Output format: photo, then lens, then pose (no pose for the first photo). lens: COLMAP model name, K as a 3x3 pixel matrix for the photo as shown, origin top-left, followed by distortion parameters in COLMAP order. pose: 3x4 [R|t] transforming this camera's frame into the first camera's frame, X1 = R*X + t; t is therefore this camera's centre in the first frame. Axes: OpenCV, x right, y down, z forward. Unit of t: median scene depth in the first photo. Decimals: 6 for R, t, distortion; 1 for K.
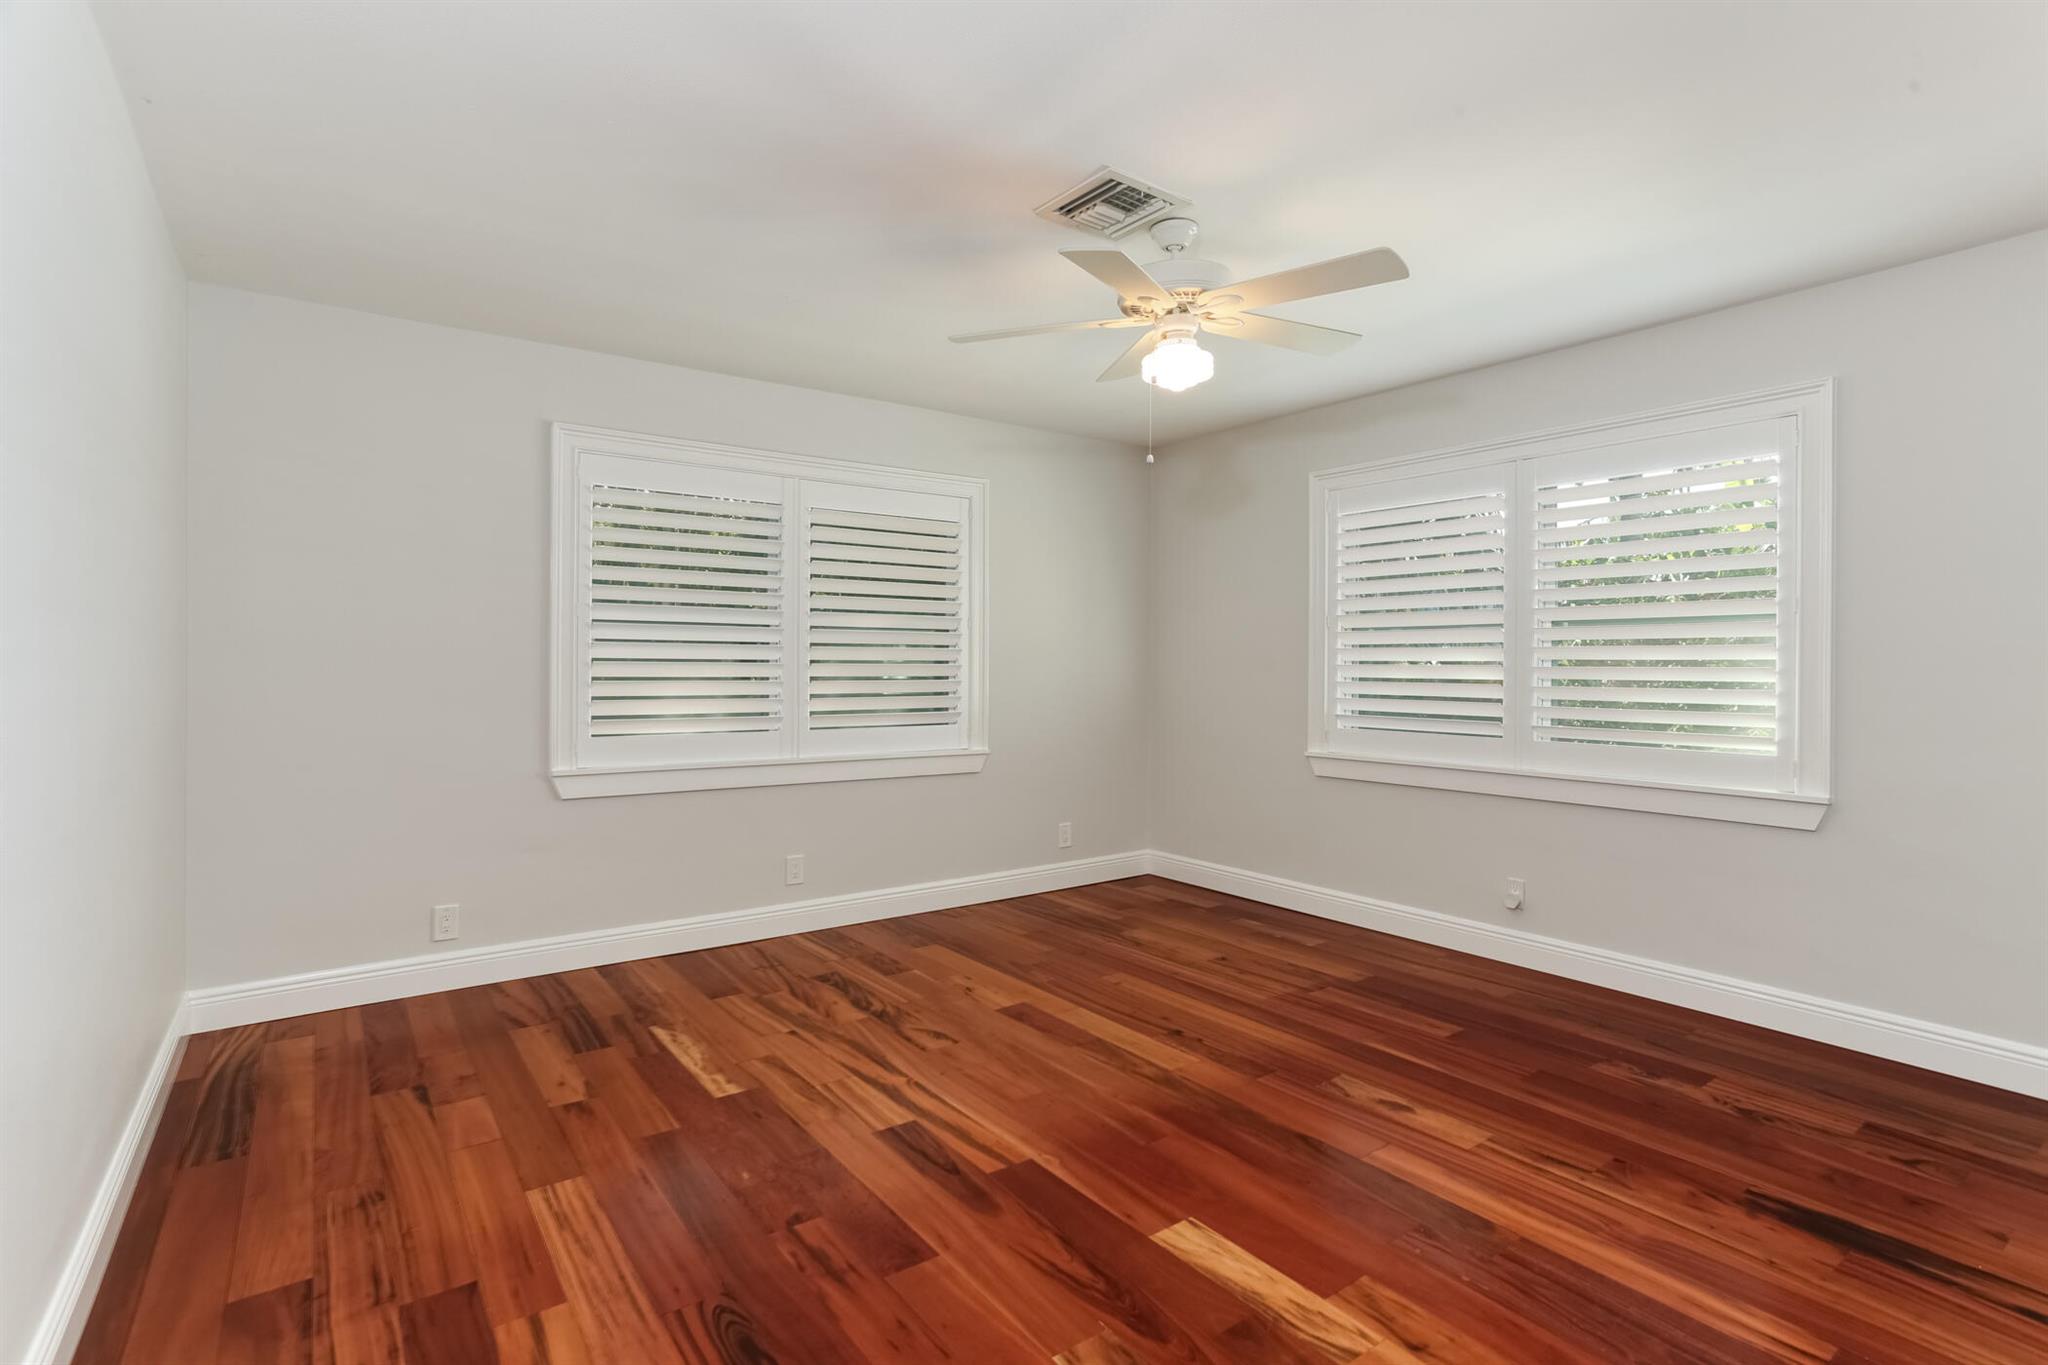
lens RADIAL K [[994.0, 0, 1008.2], [0, 994.0, 672.7], [0, 0, 1]] dist [0.006774, 0.001051]
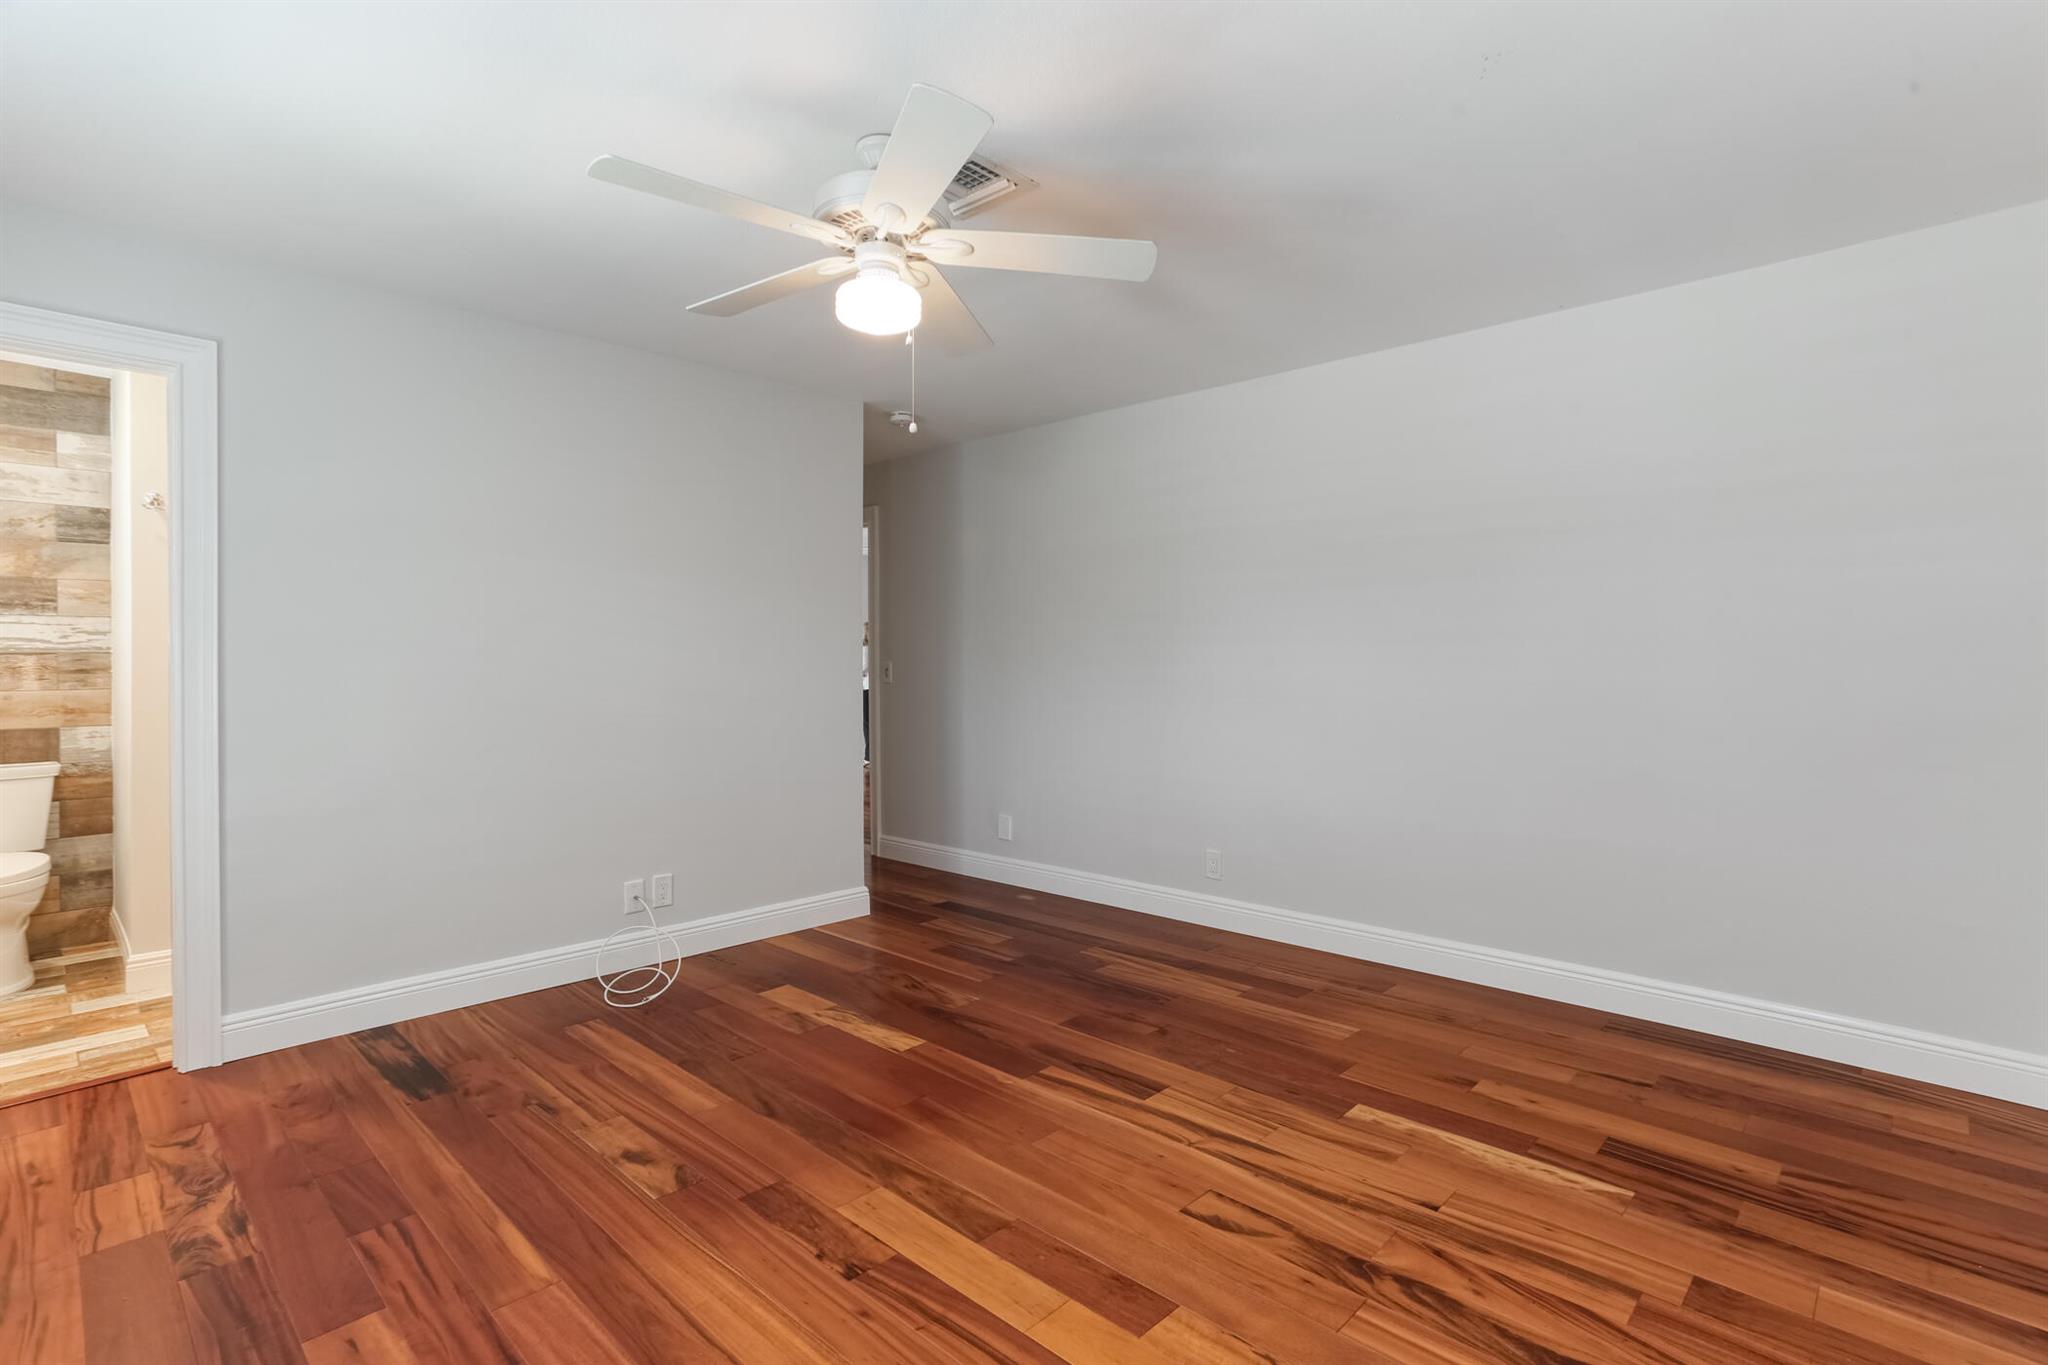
lens RADIAL K [[994.0, 0, 1023.8], [0, 994.0, 673.4], [0, 0, 1]] dist [0.006774, 0.001051]
pose [[-0.982040, 0.001233, -0.188671, 0.230980], [-0.002773, 0.999776, 0.020966, -0.016917], [0.188655, 0.021113, -0.981816, 2.047740]]
